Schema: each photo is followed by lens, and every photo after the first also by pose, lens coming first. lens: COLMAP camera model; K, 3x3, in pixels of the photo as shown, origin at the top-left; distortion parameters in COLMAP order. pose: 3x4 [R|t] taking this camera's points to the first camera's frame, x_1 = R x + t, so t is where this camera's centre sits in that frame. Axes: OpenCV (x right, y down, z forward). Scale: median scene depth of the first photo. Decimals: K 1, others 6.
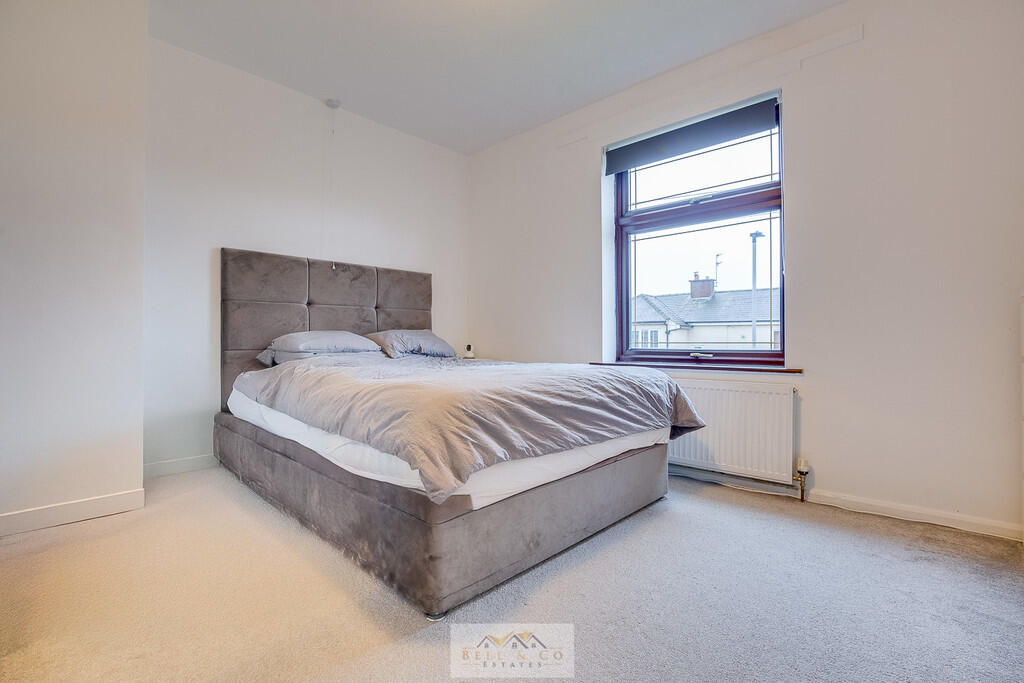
lens RADIAL K [[478.1, 0, 509.6], [0, 478.1, 338.7], [0, 0, 1]] dist [0.000121, 0.000061]
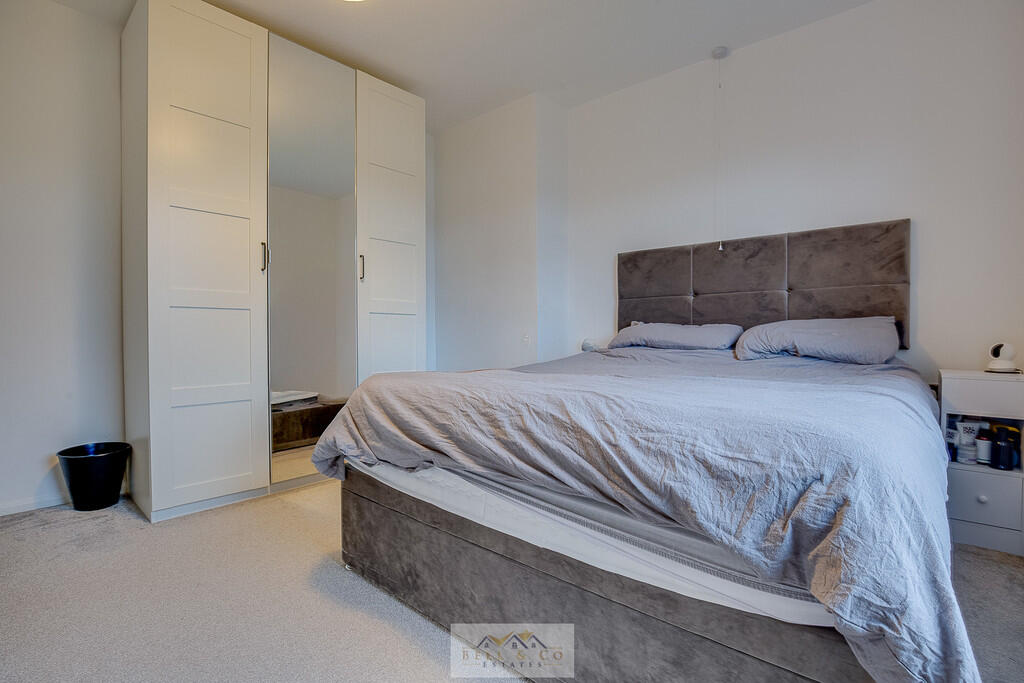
lens RADIAL K [[478.1, 0, 509.8], [0, 478.1, 340.9], [0, 0, 1]] dist [0.000121, 0.000061]
pose [[0.041982, 0.017075, -0.998972, 0.448696], [0.004582, 0.999840, 0.017282, -0.002190], [0.999108, -0.005302, 0.041897, 0.574710]]
